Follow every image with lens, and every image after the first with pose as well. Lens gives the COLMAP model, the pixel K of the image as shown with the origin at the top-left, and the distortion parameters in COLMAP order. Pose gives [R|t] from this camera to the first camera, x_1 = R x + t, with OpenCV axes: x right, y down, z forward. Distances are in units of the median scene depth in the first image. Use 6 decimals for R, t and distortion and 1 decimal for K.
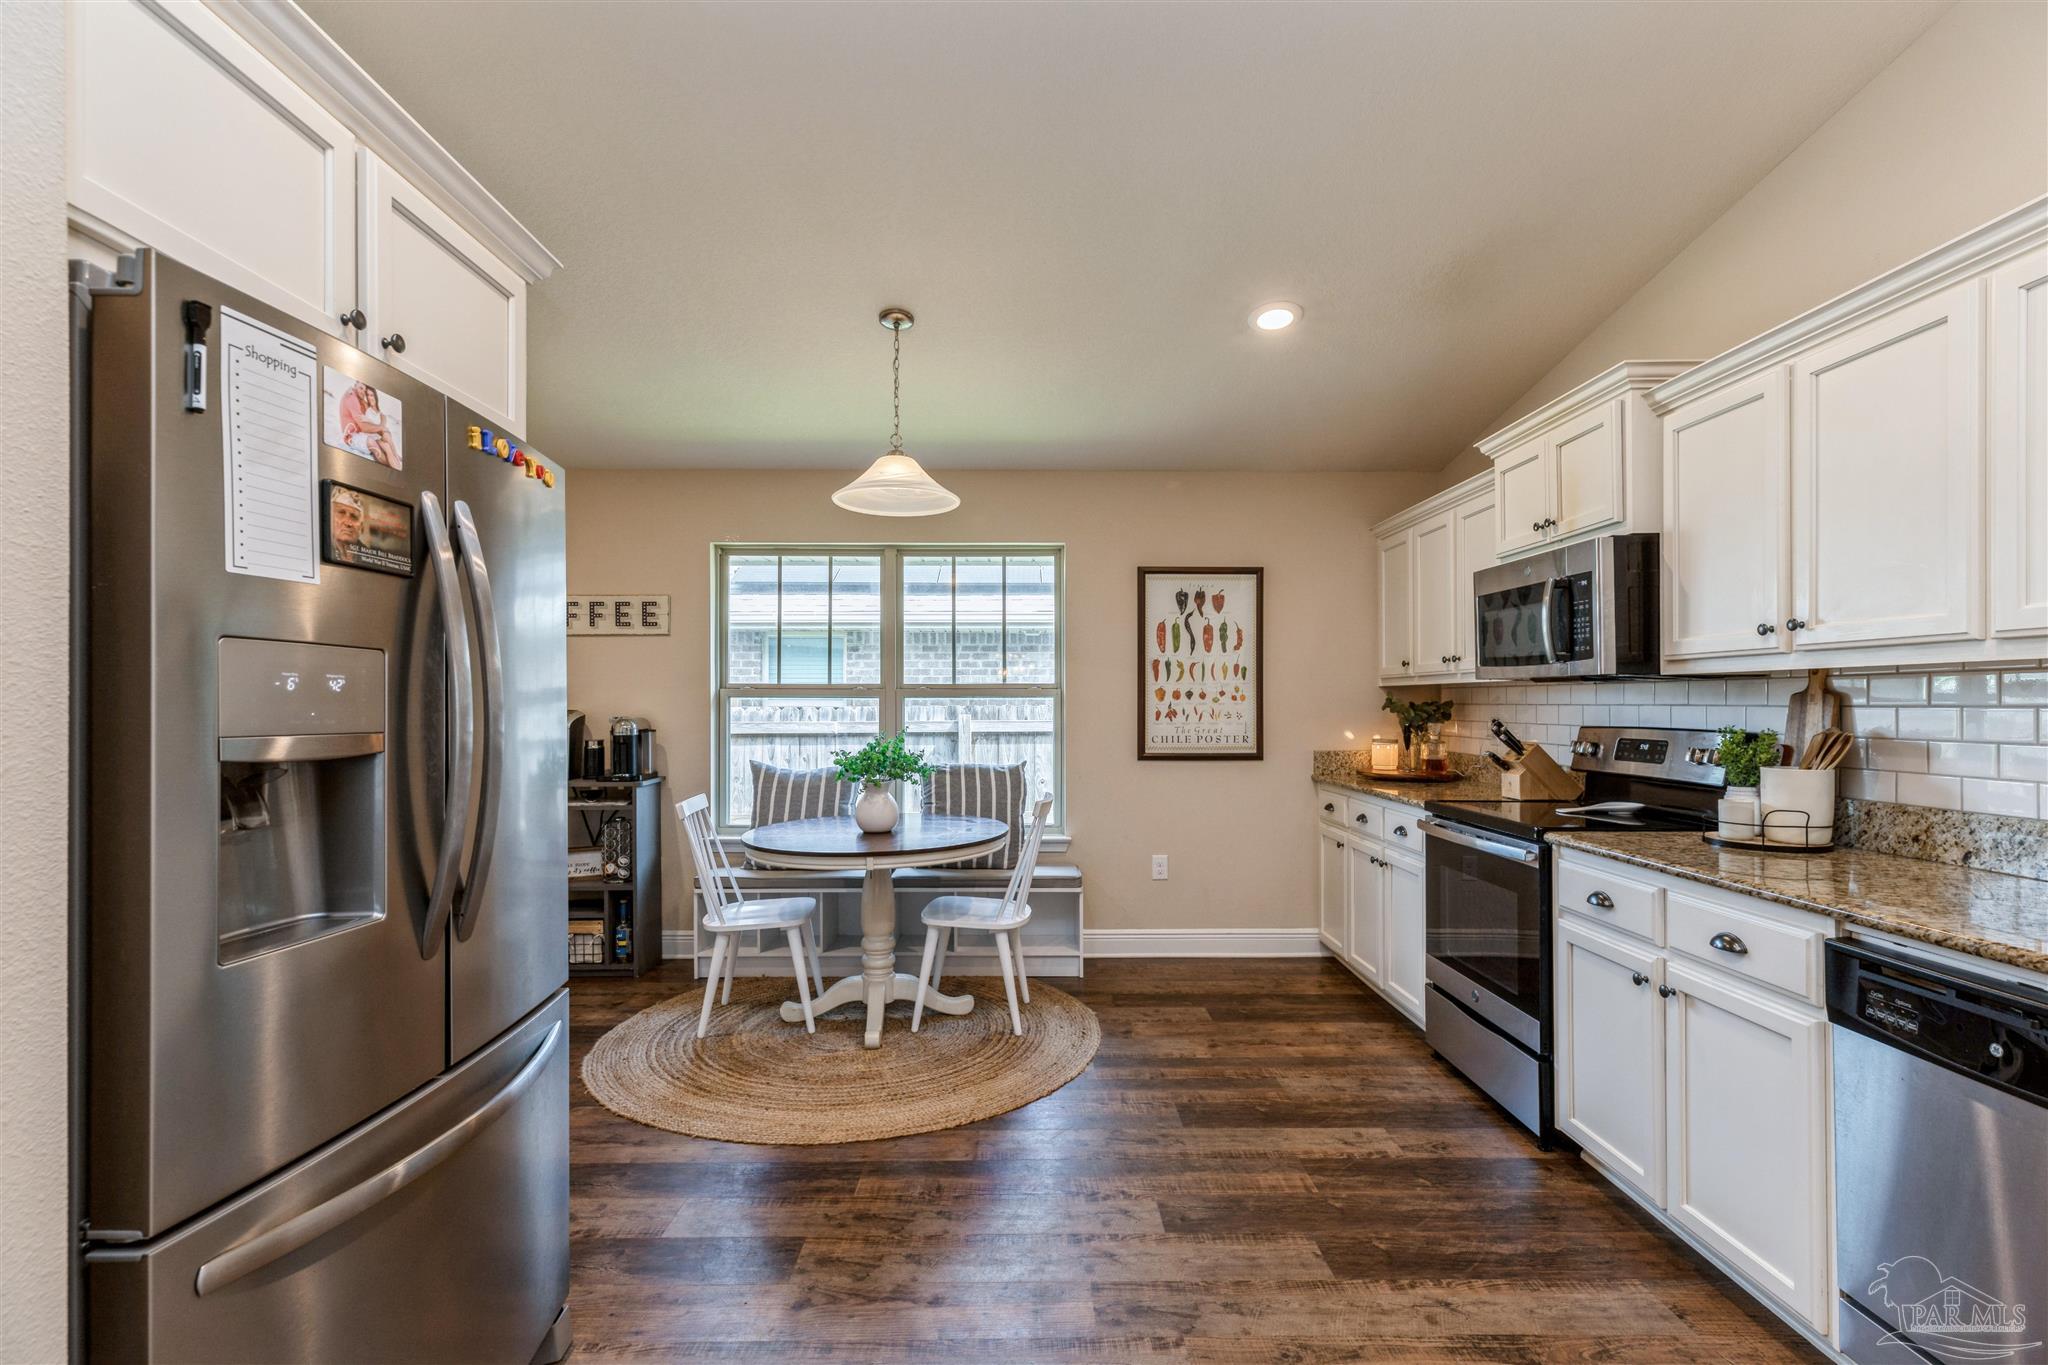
lens RADIAL K [[930.5, 0, 1016.8], [0, 930.5, 696.0], [0, 0, 1]] dist [0.004396, 0.000037]
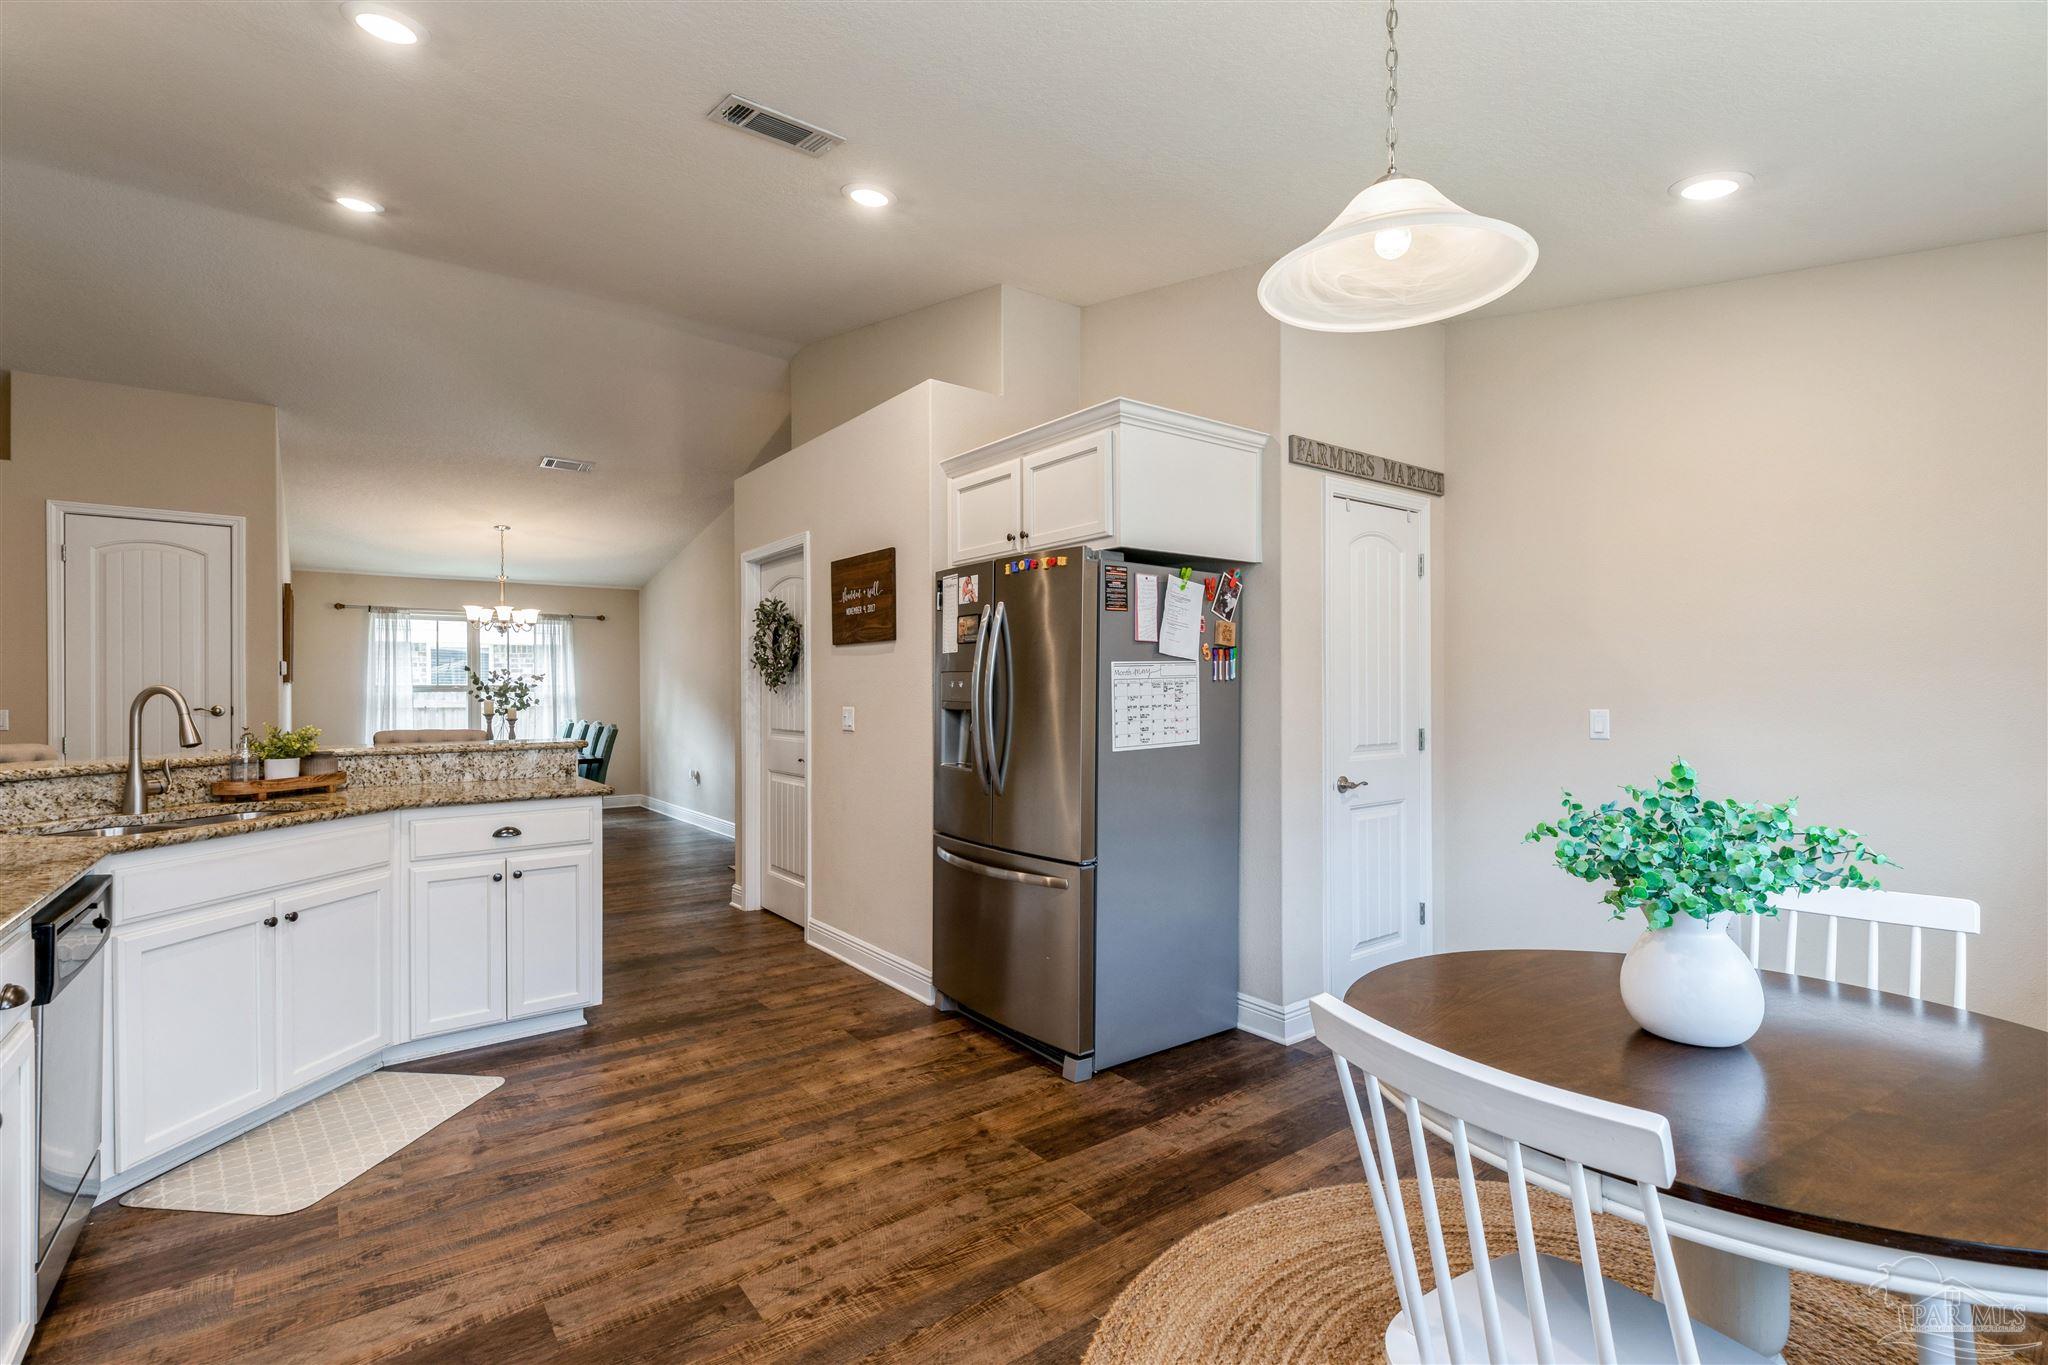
lens RADIAL K [[930.5, 0, 1029.9], [0, 930.5, 690.4], [0, 0, 1]] dist [0.004396, 0.000037]
pose [[-0.790790, 0.002944, -0.612080, 0.249984], [0.006655, 0.999971, -0.003789, 0.004594], [0.612051, -0.007070, -0.790787, 0.970821]]
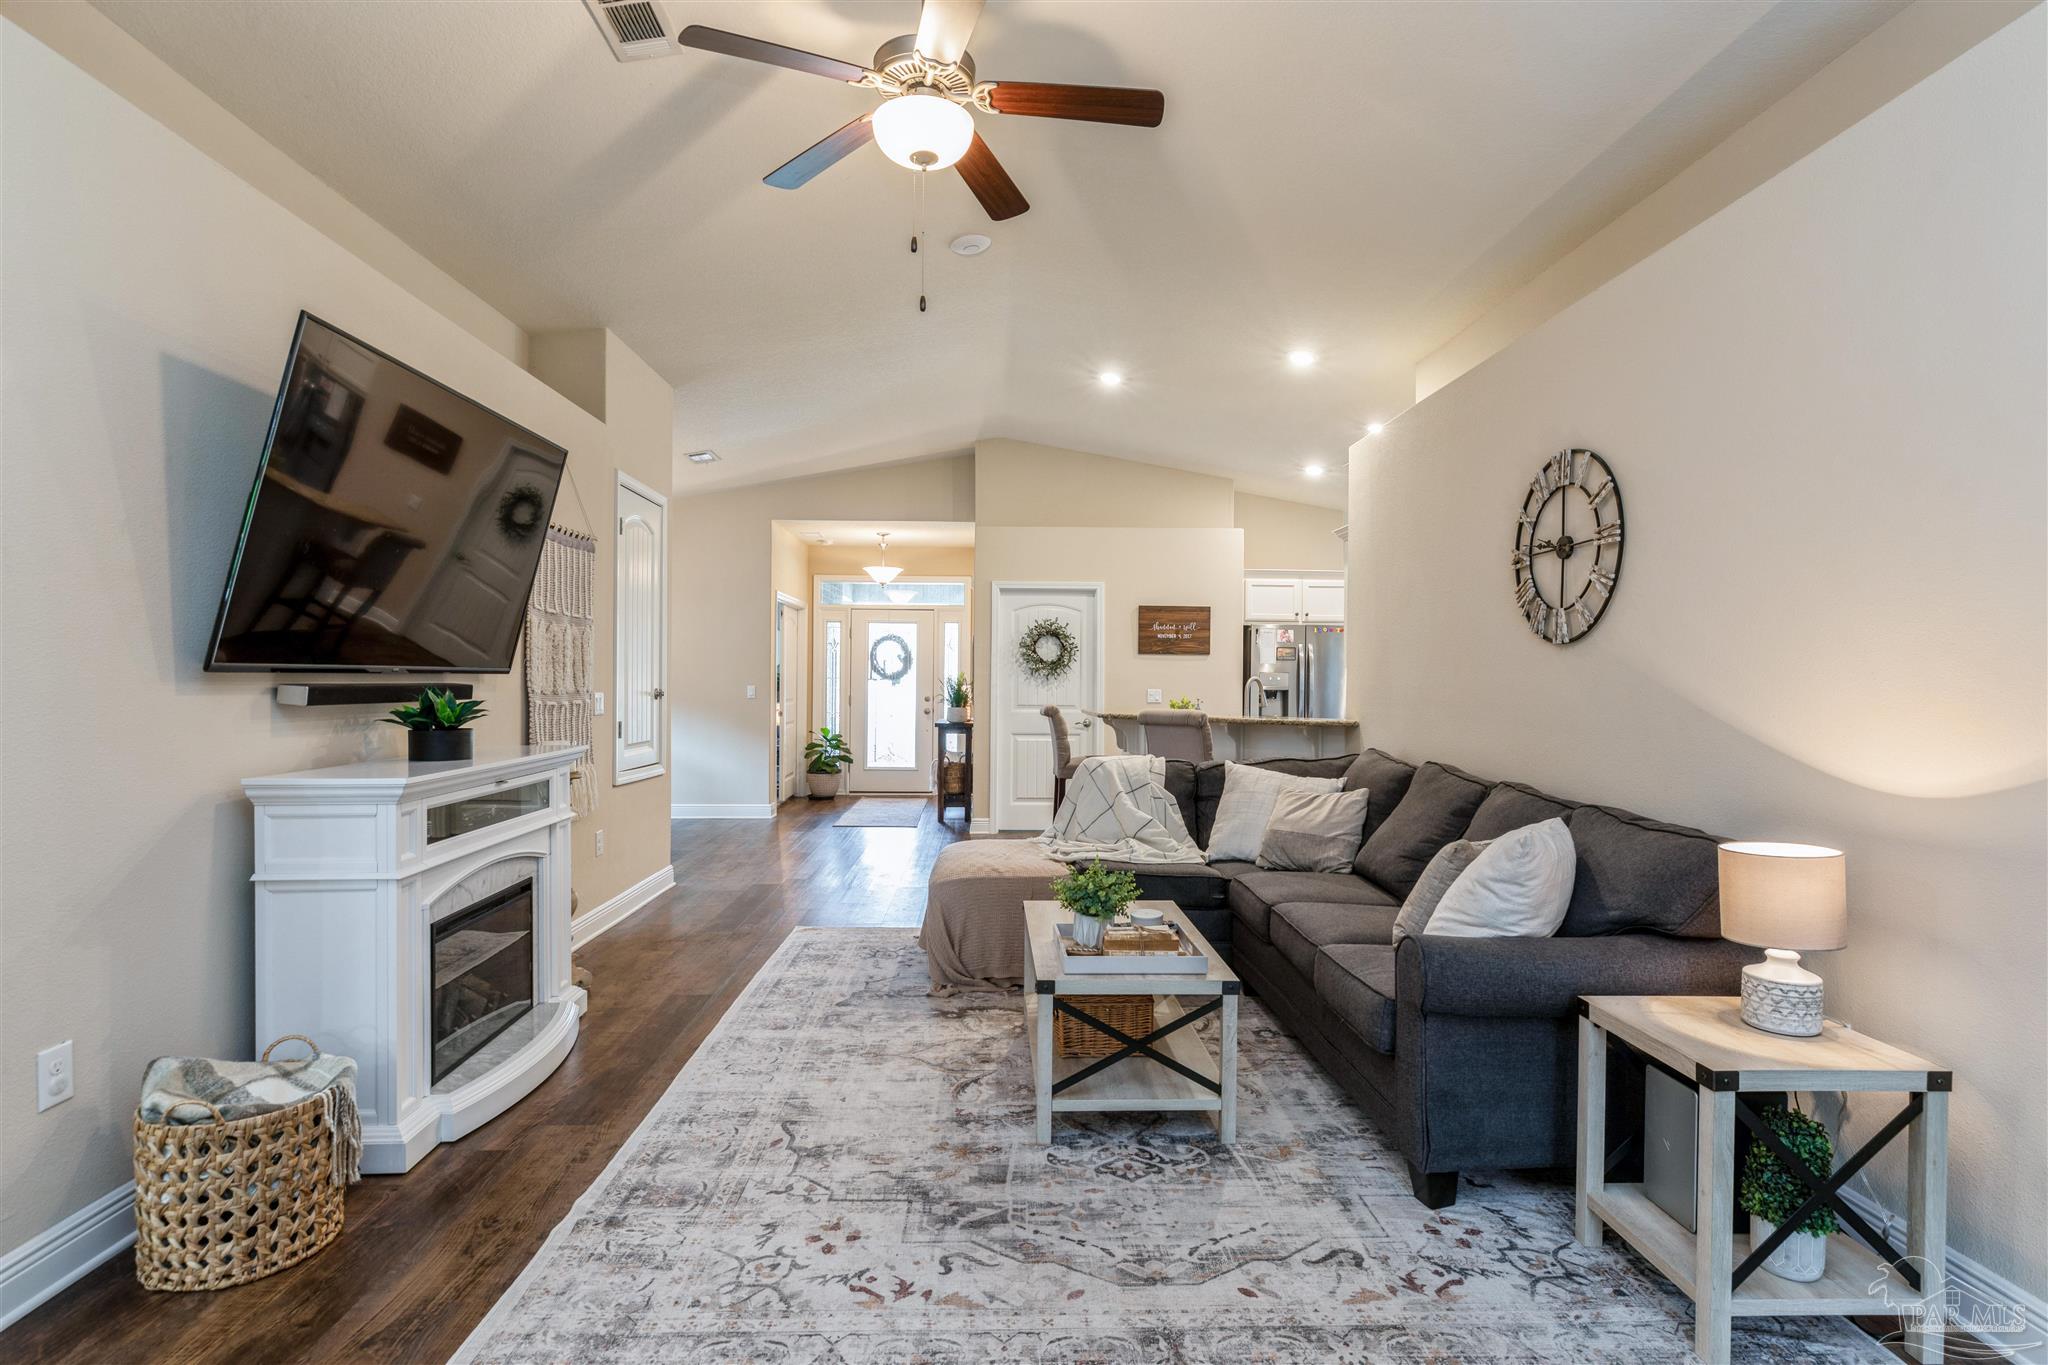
lens RADIAL K [[1053.7, 0, 1031.1], [0, 1053.7, 683.8], [0, 0, 1]] dist [-0.000073, 0.000007]
pose [[0.042060, 0.003464, -0.999109, 1.797984], [-0.003068, 0.999990, 0.003338, 0.000823], [0.999110, 0.002924, 0.042070, -0.267291]]
